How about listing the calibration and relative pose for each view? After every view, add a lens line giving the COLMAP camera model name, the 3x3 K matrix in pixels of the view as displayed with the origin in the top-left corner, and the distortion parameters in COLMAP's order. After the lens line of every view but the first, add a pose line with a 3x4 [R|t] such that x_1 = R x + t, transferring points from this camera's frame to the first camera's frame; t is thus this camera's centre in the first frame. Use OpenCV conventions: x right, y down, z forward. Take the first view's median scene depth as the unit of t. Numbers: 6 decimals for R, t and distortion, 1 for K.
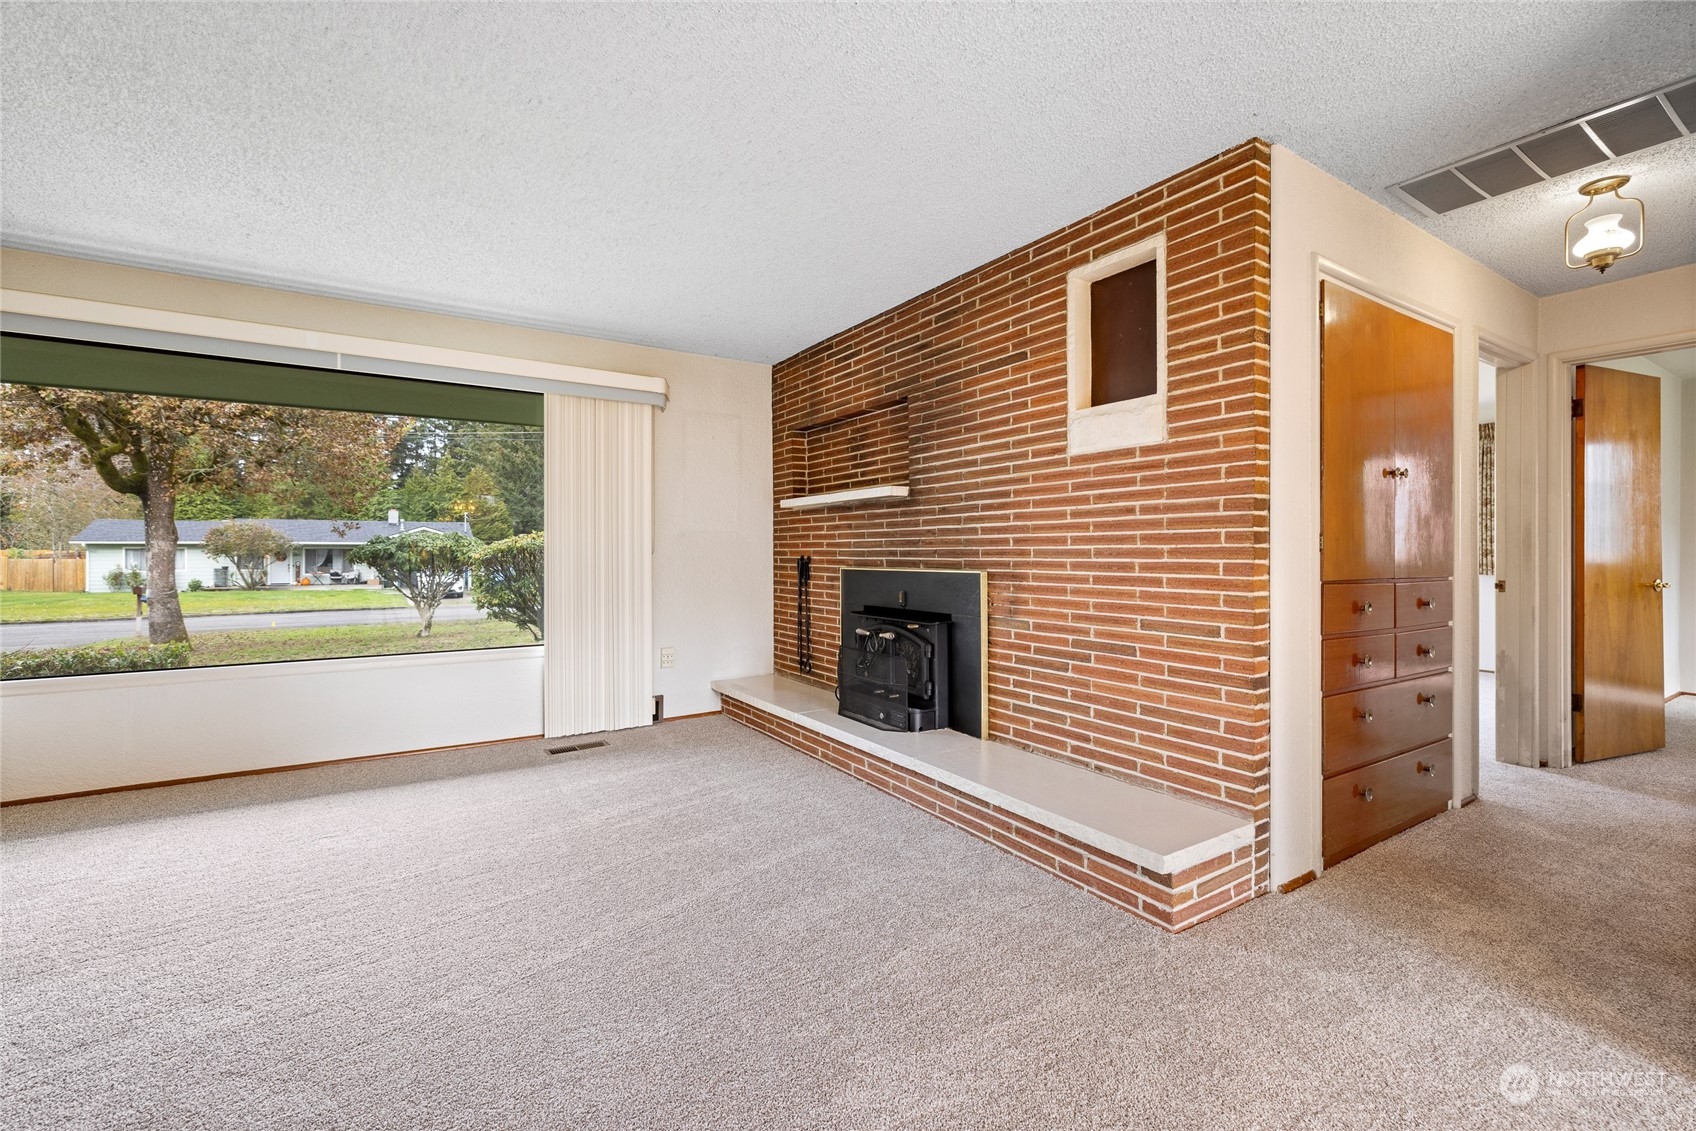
lens RADIAL K [[714.4, 0, 826.7], [0, 714.4, 551.6], [0, 0, 1]] dist [0.002312, 0.000226]
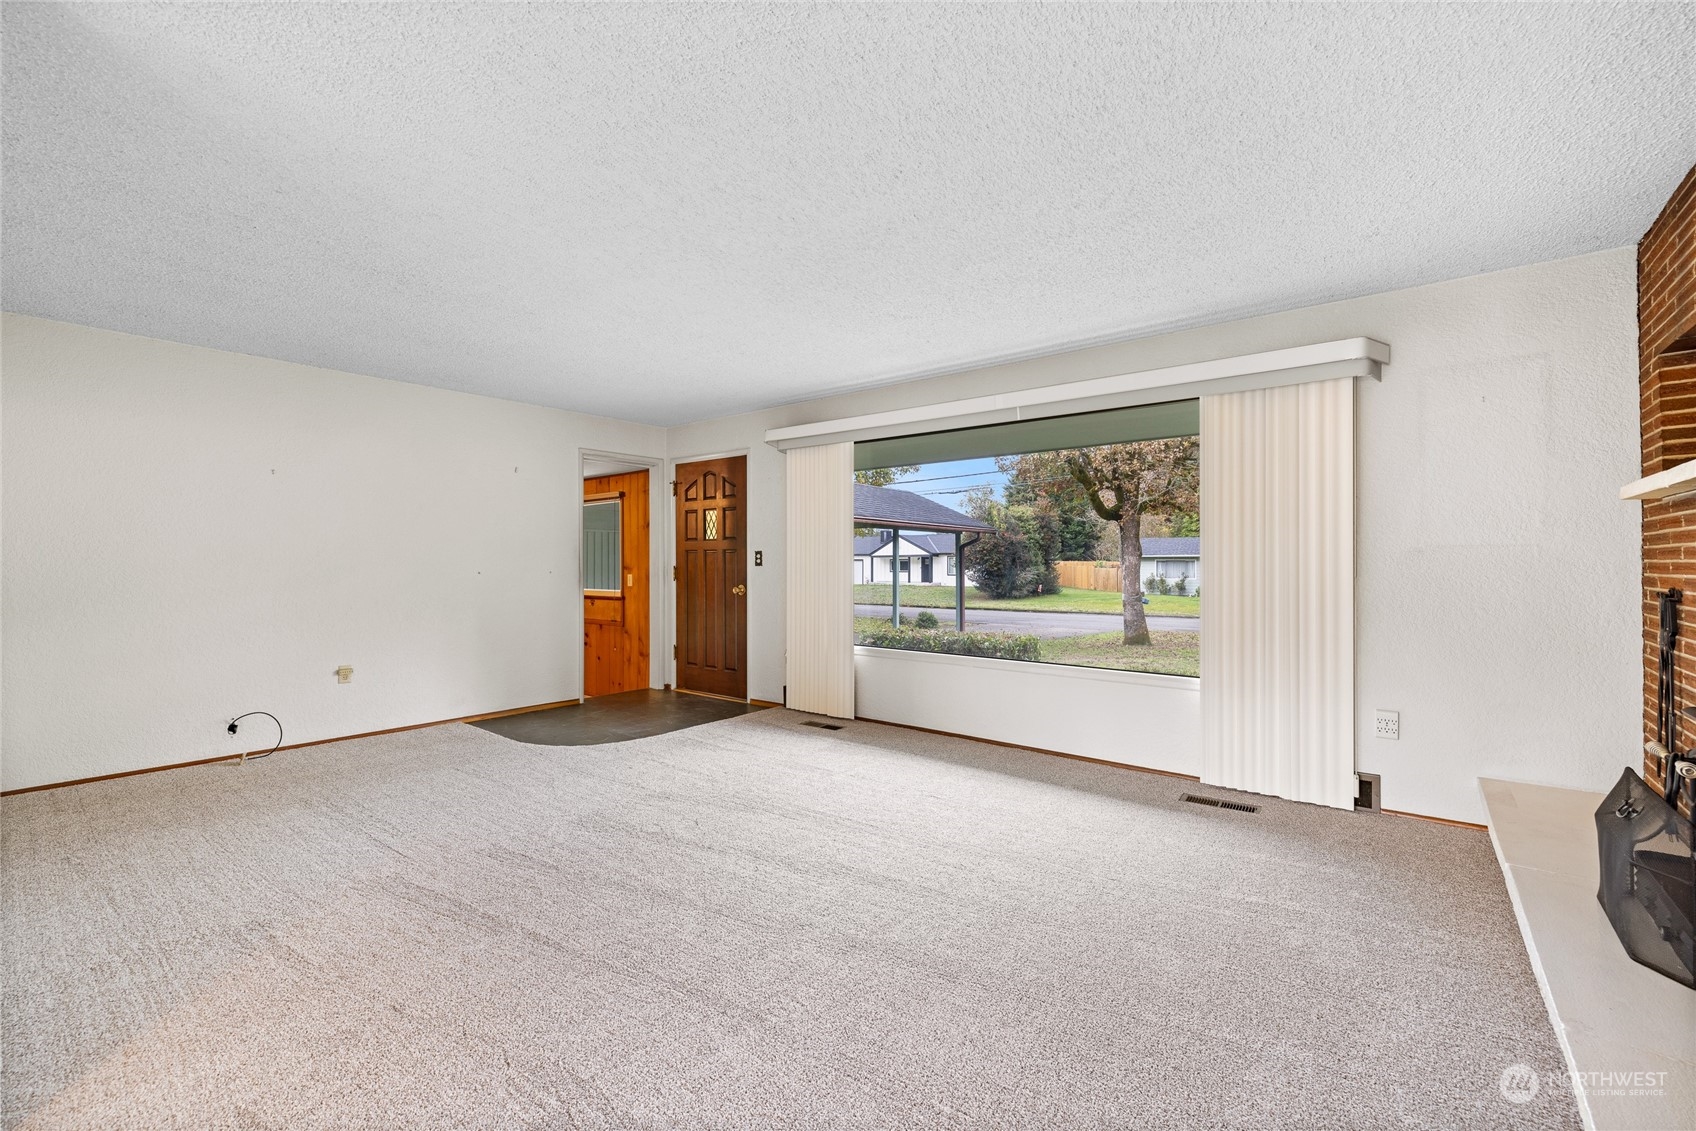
lens RADIAL K [[707.6, 0, 828.6], [0, 707.6, 561.8], [0, 0, 1]] dist [0.001616, 0.000308]
pose [[0.325027, 0.000393, -0.945705, 0.397607], [-0.000815, 1.000000, 0.000135, -0.020419], [0.945704, 0.000727, 0.325027, 0.368529]]
